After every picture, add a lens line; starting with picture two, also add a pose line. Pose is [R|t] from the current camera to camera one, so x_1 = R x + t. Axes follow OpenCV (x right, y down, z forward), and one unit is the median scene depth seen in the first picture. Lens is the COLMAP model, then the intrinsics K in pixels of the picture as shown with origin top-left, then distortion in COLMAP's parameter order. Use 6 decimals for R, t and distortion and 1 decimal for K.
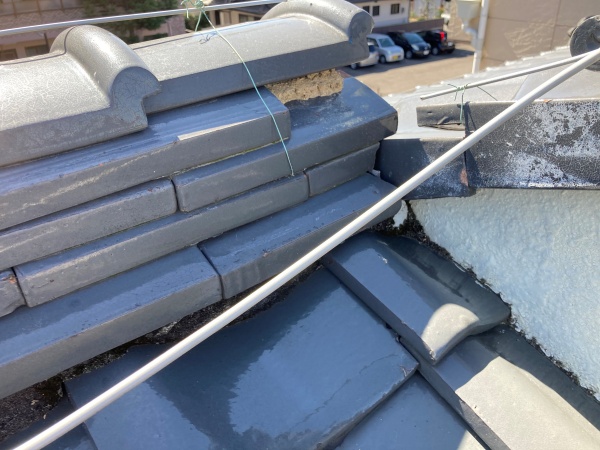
lens RADIAL K [[492.8, 0, 300.0], [0, 492.8, 225.0], [0, 0, 1]] dist [-0.010051, 0.005884]
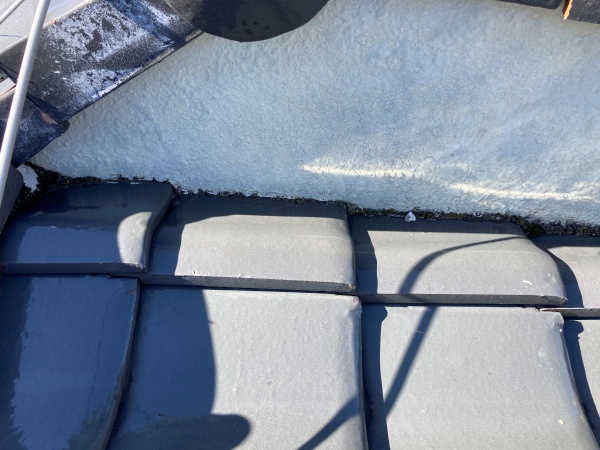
lens RADIAL K [[492.8, 0, 300.0], [0, 492.8, 225.0], [0, 0, 1]] dist [-0.010051, 0.005884]
pose [[0.623534, -0.679280, 0.387020, 0.116318], [0.548496, 0.732856, 0.402584, -0.060526], [-0.557097, -0.038746, 0.829543, -0.146298]]
